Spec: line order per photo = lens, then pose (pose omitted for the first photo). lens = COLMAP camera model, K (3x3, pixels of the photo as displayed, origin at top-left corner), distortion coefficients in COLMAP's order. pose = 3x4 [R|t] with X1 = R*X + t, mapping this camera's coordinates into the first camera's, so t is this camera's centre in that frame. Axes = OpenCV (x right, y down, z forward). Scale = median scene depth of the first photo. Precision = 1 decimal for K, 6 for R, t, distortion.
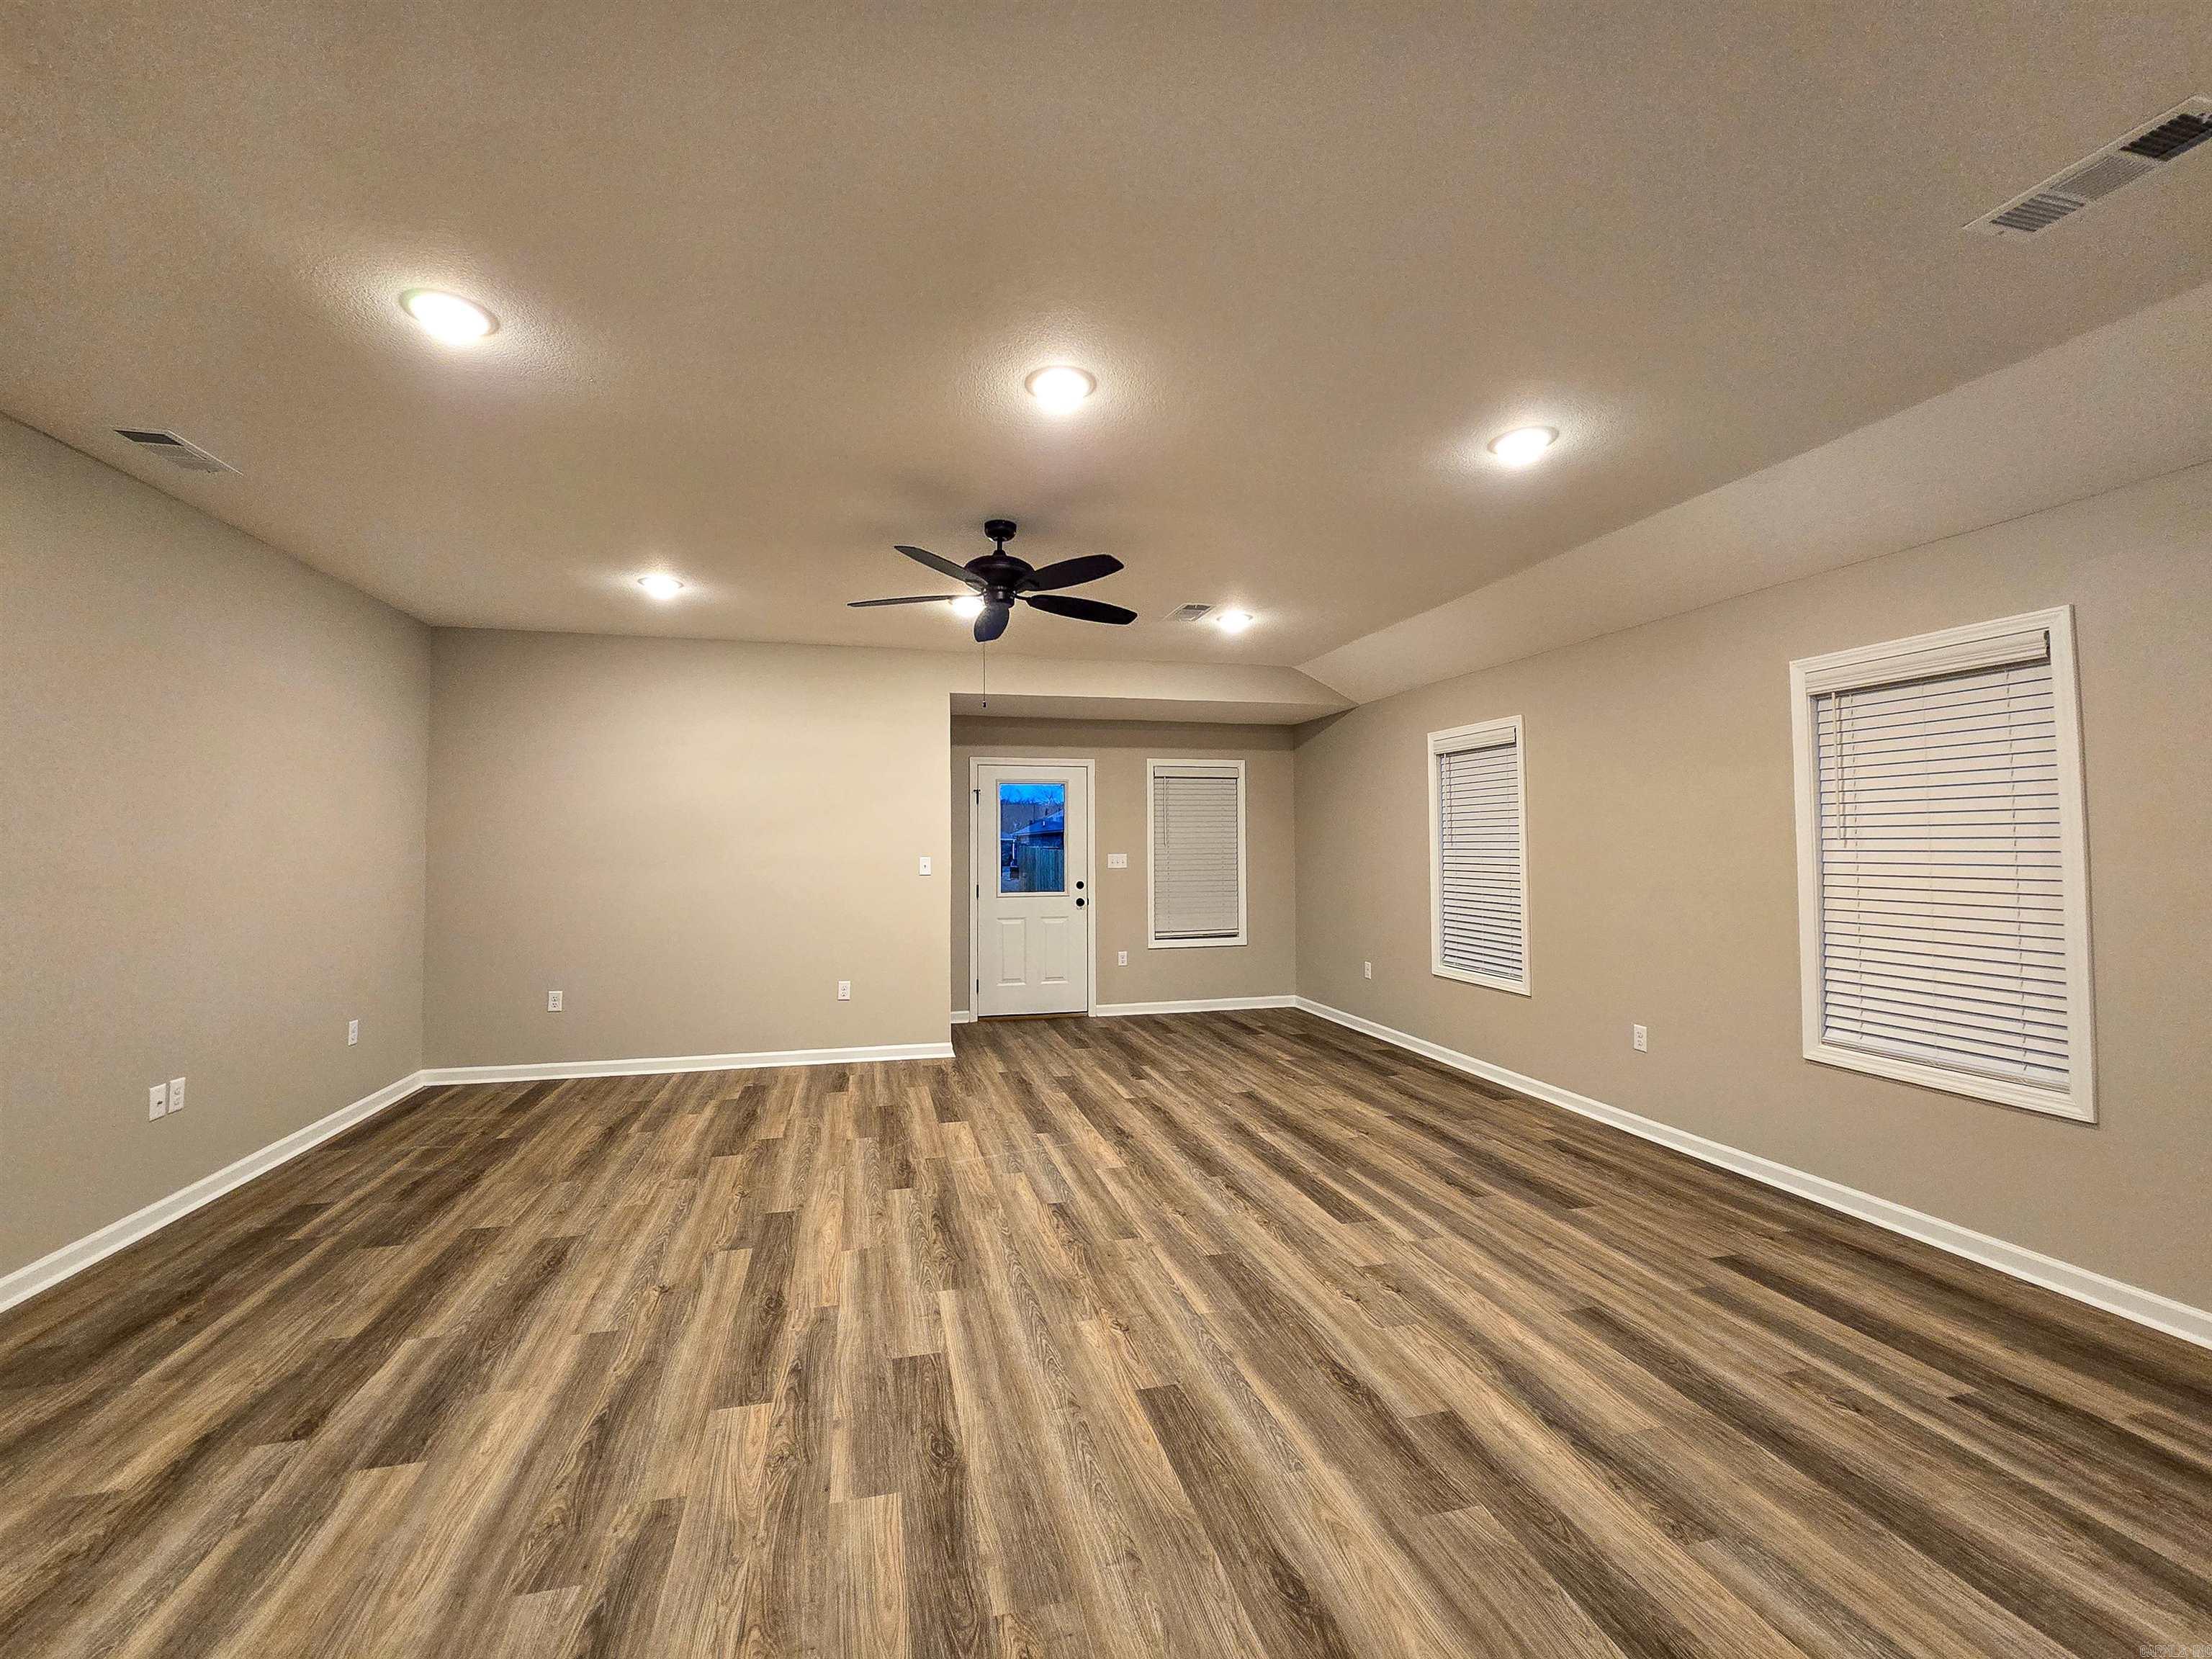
lens RADIAL K [[918.7, 0, 1094.4], [0, 918.7, 790.6], [0, 0, 1]] dist [-0.002585, -0.001639]
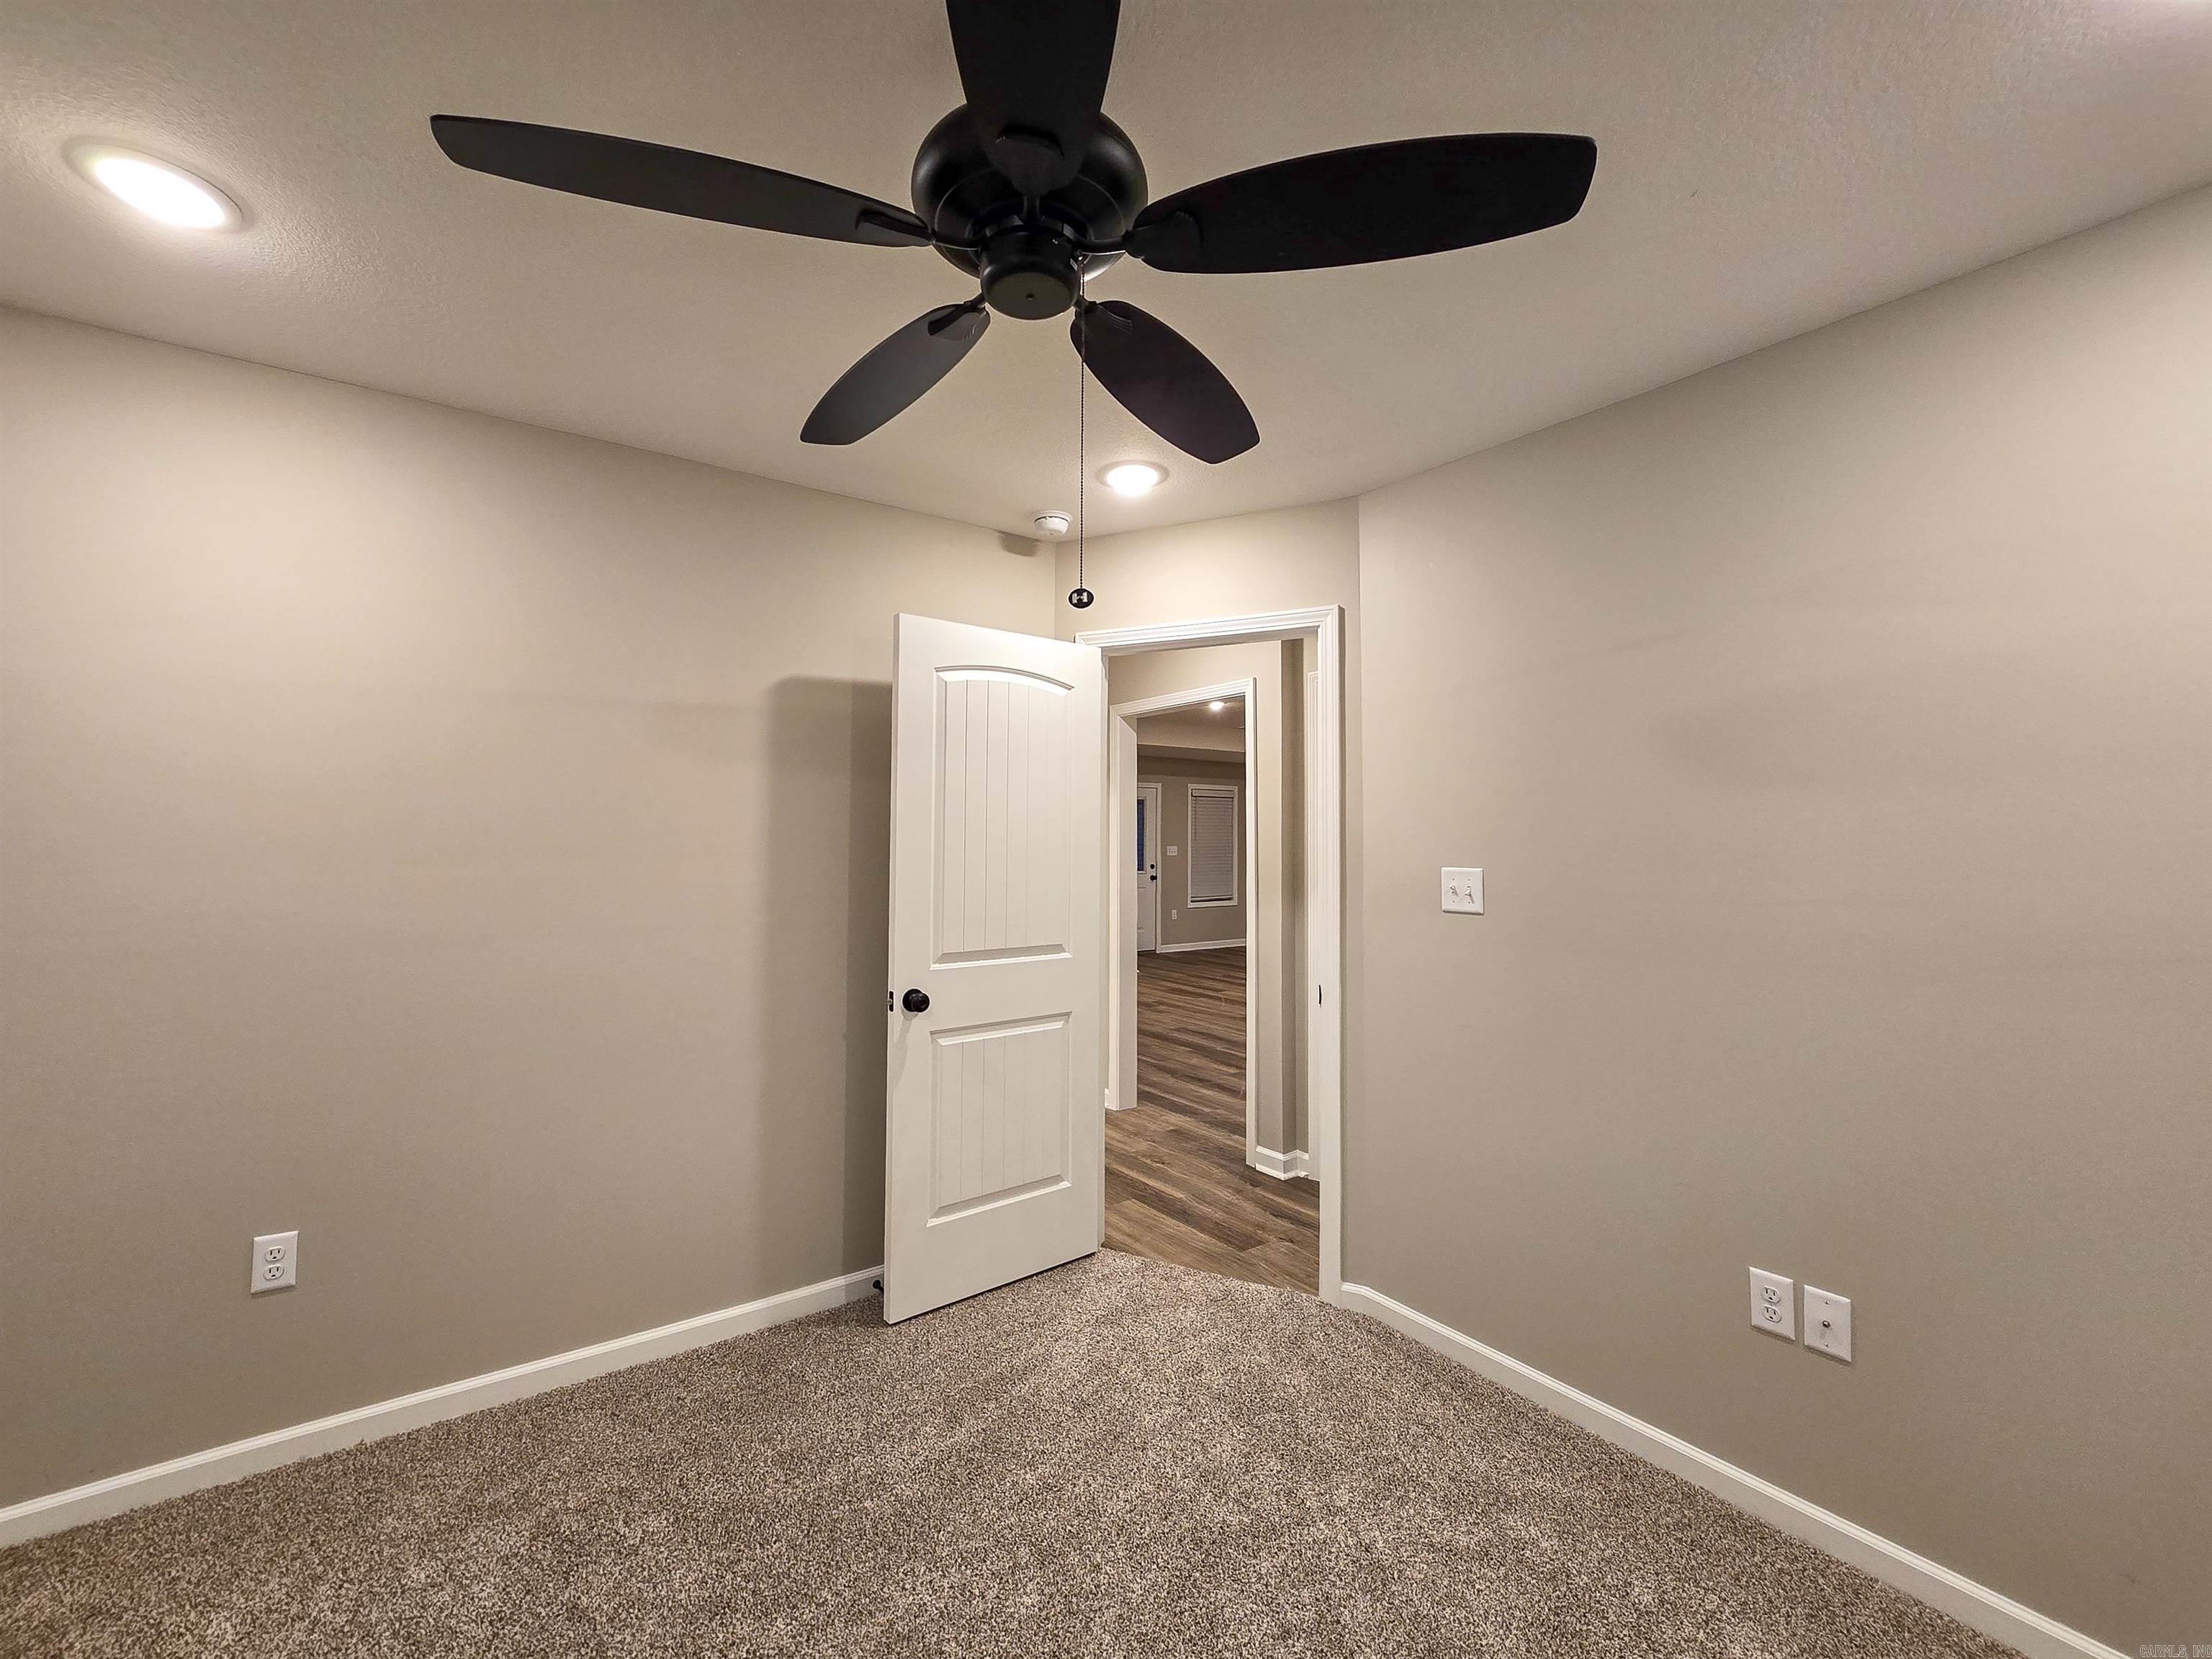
lens RADIAL K [[918.7, 0, 1096.4], [0, 918.7, 840.8], [0, 0, 1]] dist [-0.002585, -0.001639]
pose [[0.929037, 0.013774, 0.369729, -1.346732], [-0.036516, 0.997841, 0.054581, -0.037487], [-0.368179, -0.064209, 0.927535, -0.739331]]
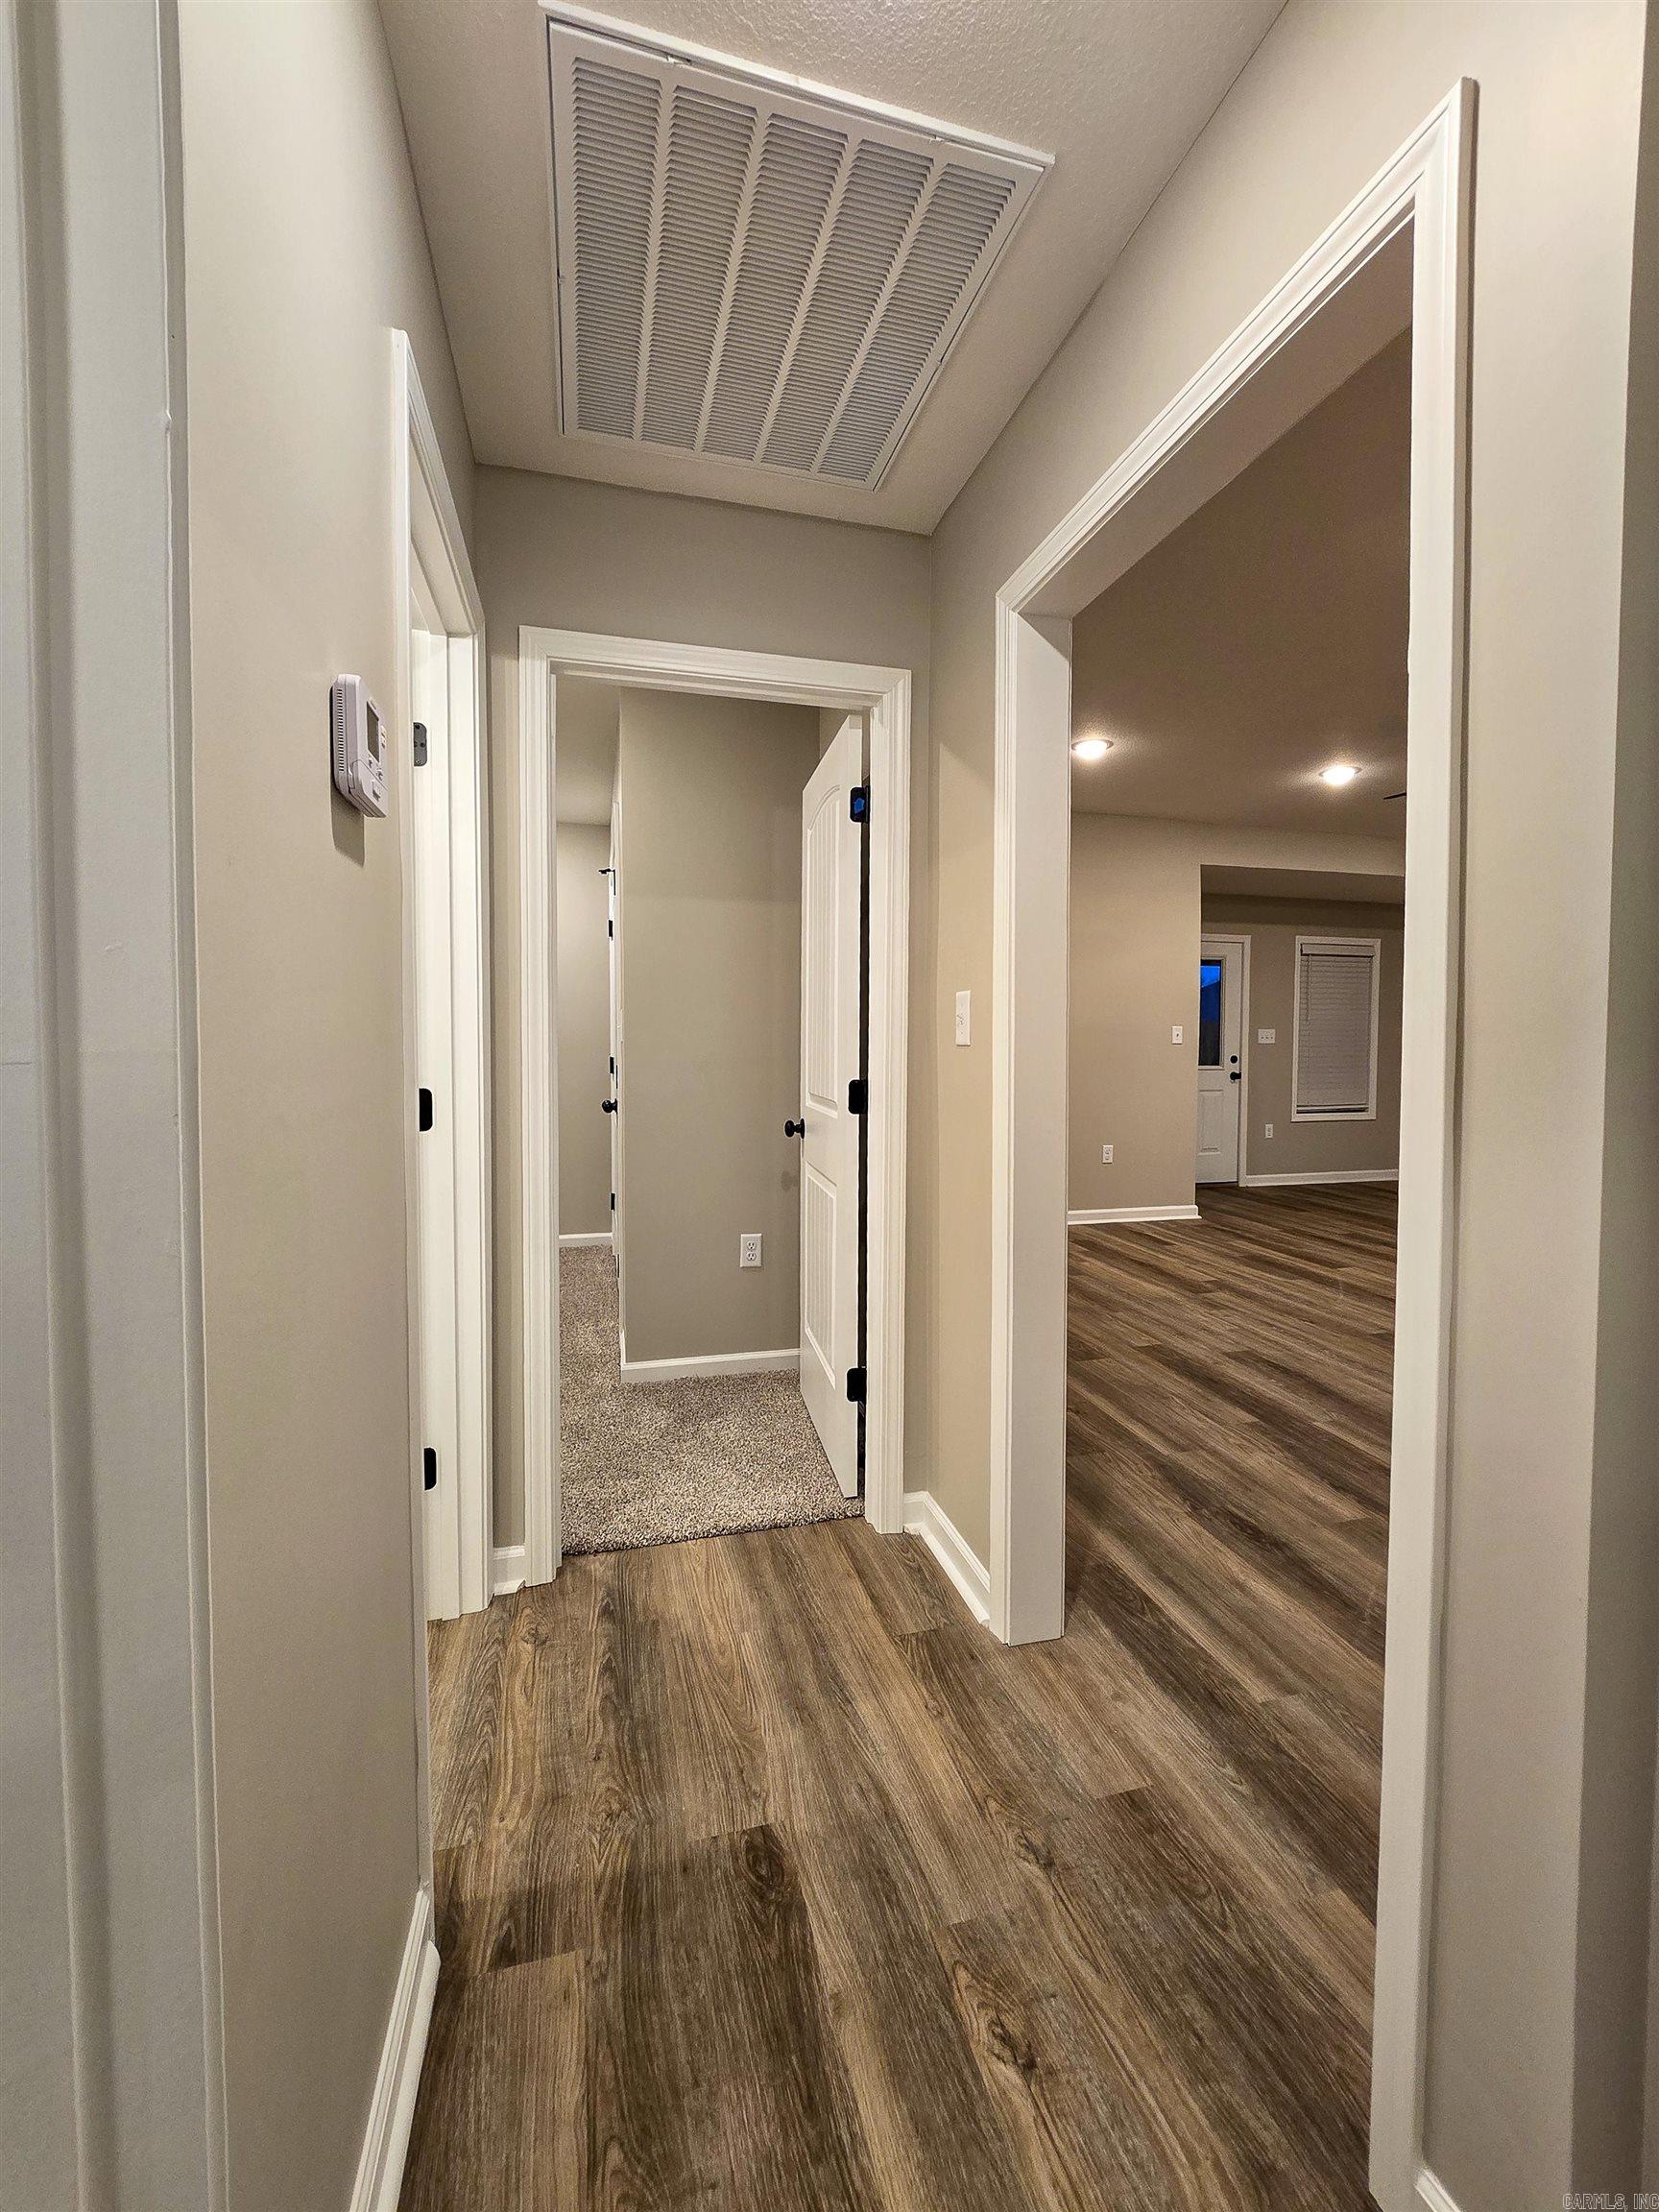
lens RADIAL K [[918.7, 0, 826.4], [0, 918.7, 1099.6], [0, 0, 1]] dist [-0.002585, -0.001639]
pose [[0.999933, 0.001813, -0.011404, -0.941326], [-0.000403, 0.992469, 0.122495, 0.042389], [0.011540, -0.122482, 0.992404, -0.064786]]
